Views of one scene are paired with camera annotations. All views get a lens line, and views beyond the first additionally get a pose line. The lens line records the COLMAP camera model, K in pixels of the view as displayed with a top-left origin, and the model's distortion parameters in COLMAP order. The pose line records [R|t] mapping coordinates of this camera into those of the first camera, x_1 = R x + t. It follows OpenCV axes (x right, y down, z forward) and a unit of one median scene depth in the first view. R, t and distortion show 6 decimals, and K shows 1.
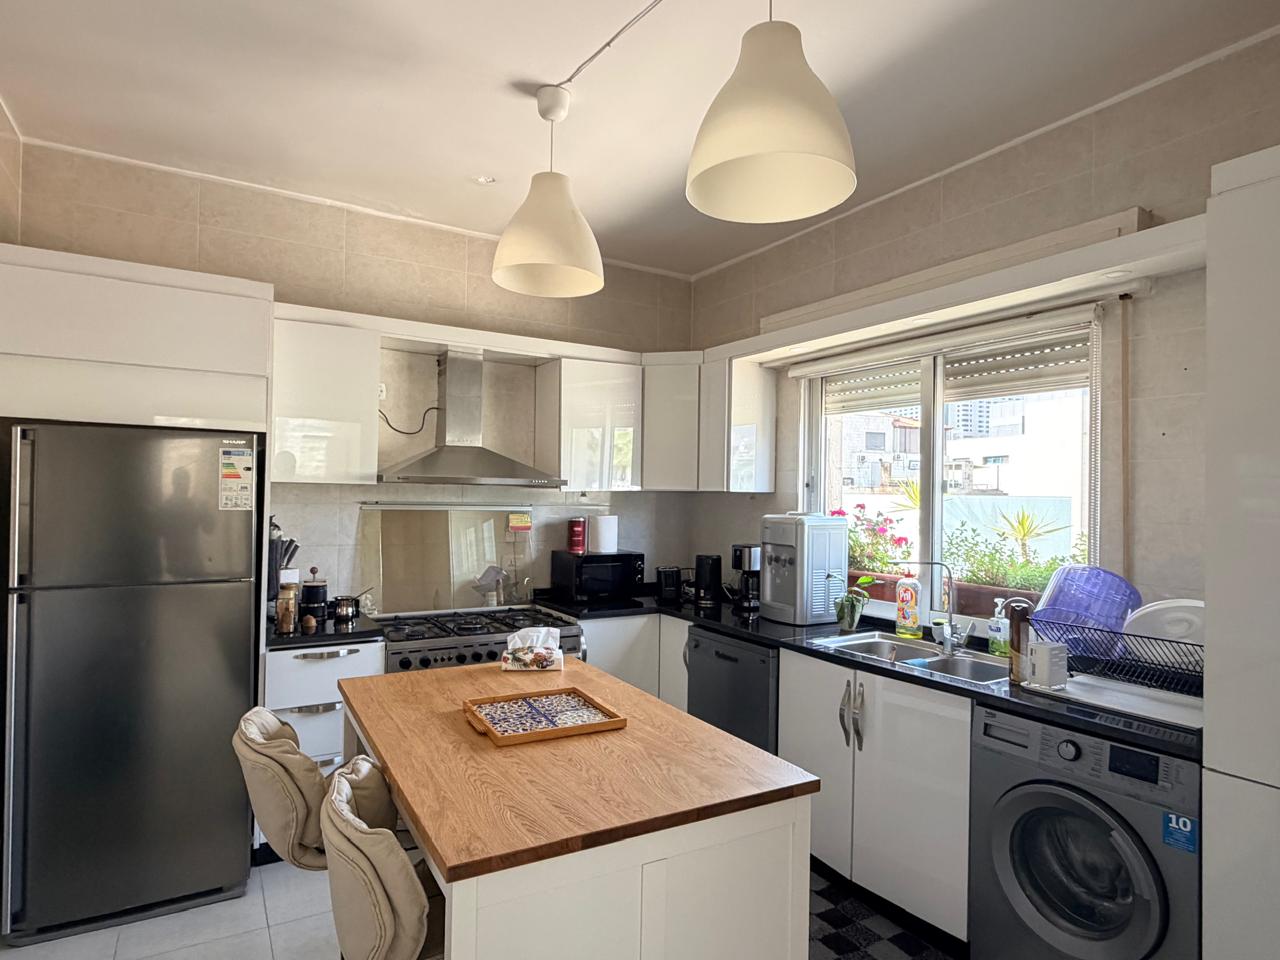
lens RADIAL K [[750.3, 0, 632.9], [0, 750.3, 485.4], [0, 0, 1]] dist [0.002828, -0.002137]
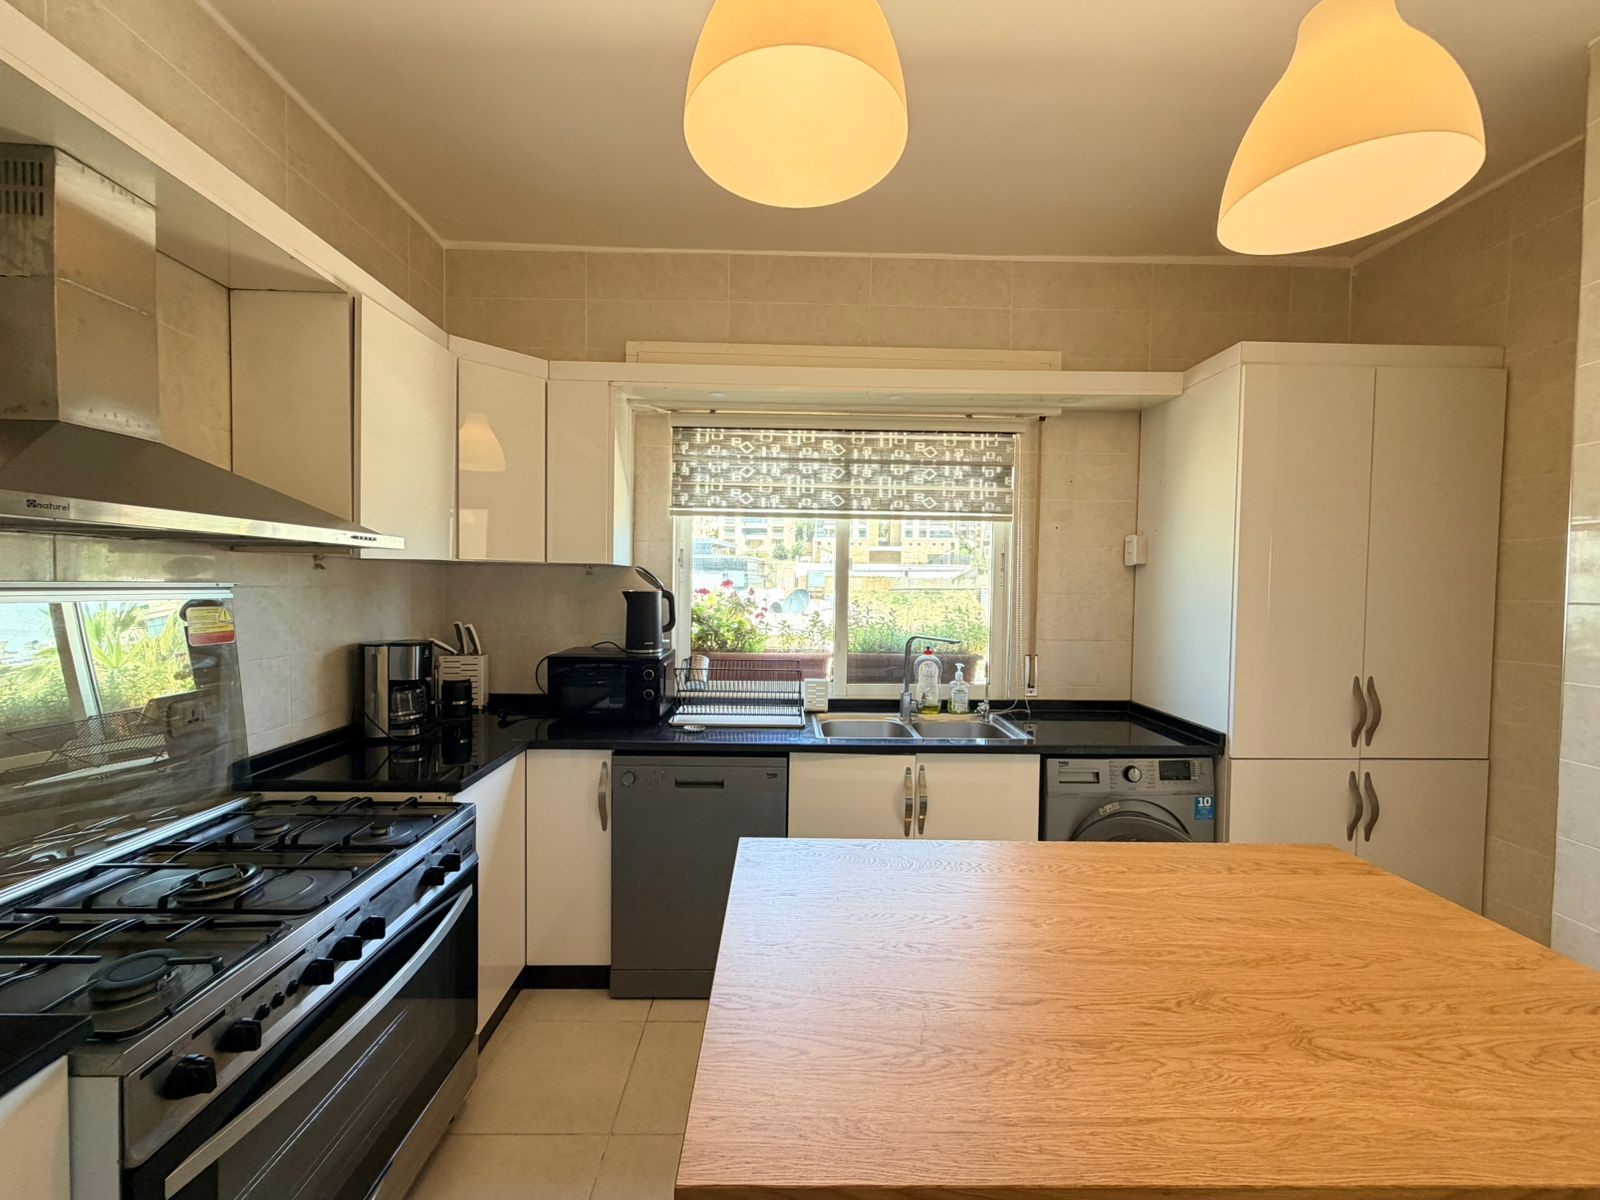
lens RADIAL K [[640.3, 0, 791.9], [0, 640.3, 604.8], [0, 0, 1]] dist [-0.001239, -0.000299]
pose [[0.485208, -0.038811, 0.873537, -0.391071], [-0.017589, 0.998379, 0.054128, 0.011708], [-0.874222, -0.041628, 0.483739, 0.615885]]
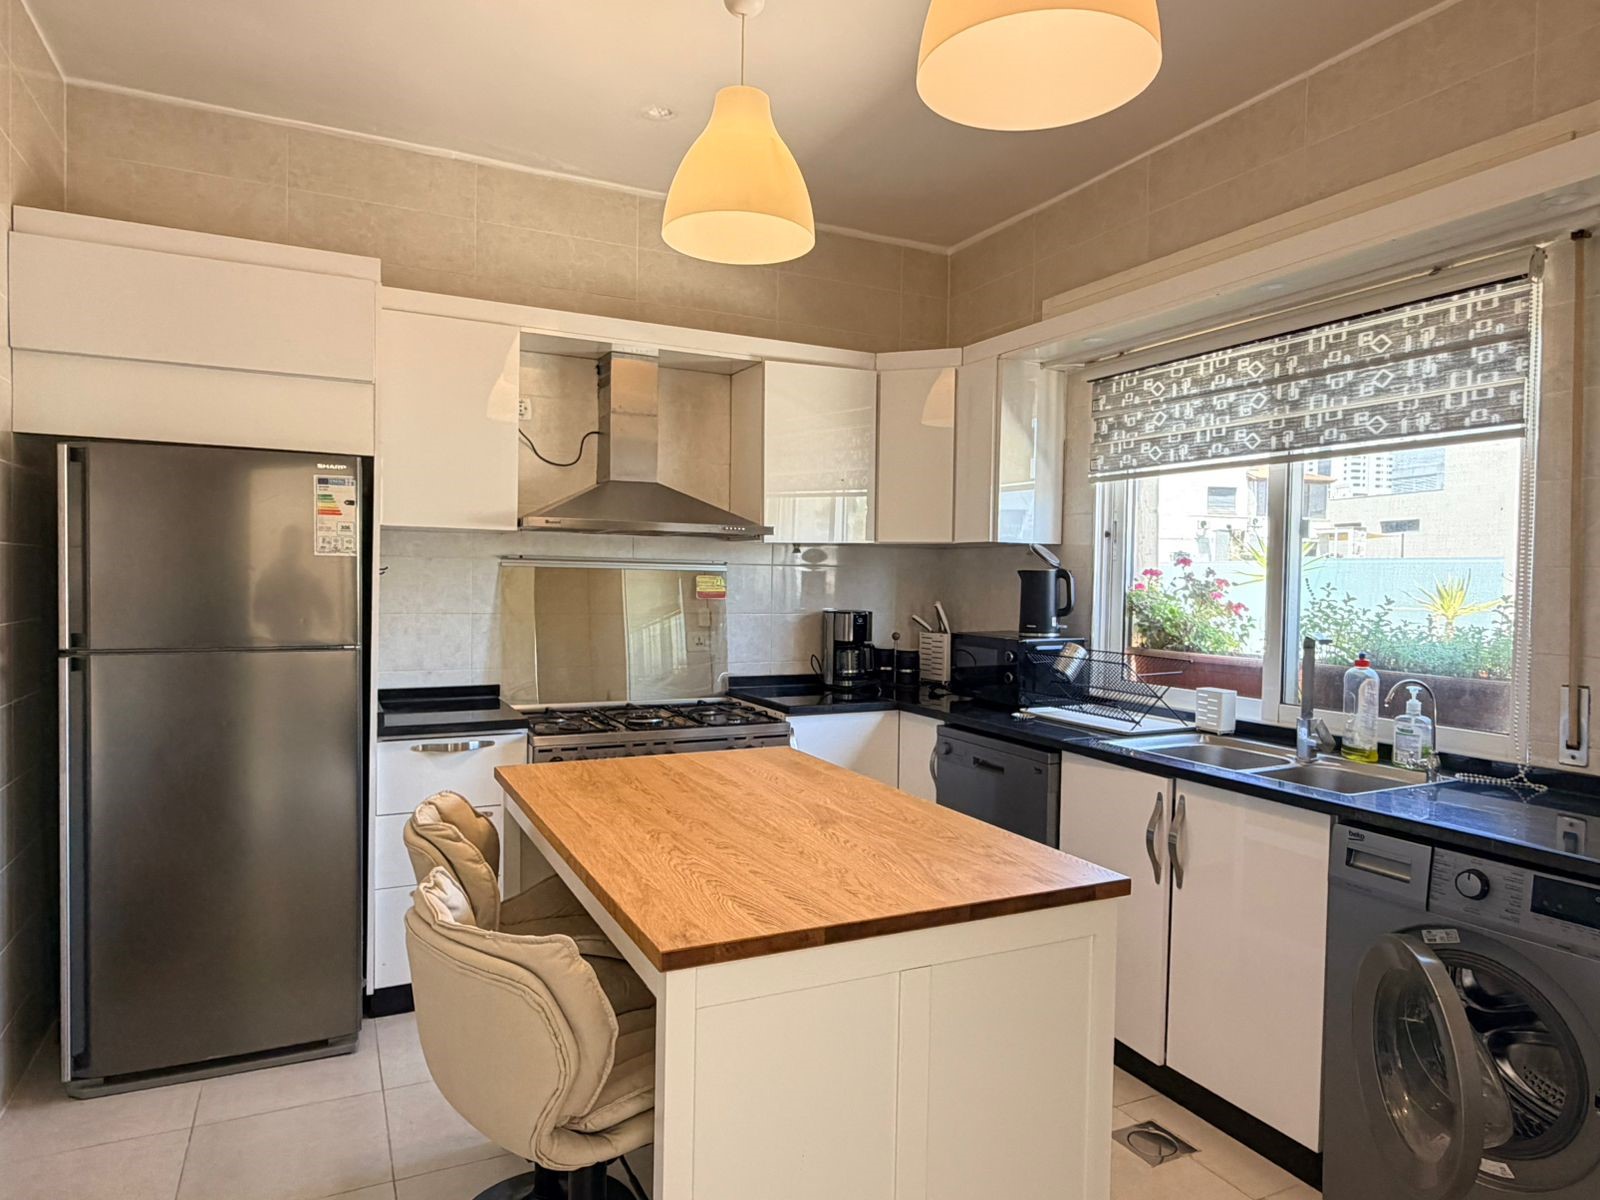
lens RADIAL K [[1017.7, 0, 786.3], [0, 1017.7, 601.8], [0, 0, 1]] dist [-0.004770, 0.005101]
pose [[0.995749, 0.002337, -0.092078, 0.019903], [0.001020, 0.999337, 0.036394, 0.033937], [0.092102, -0.036333, 0.995086, 0.006788]]
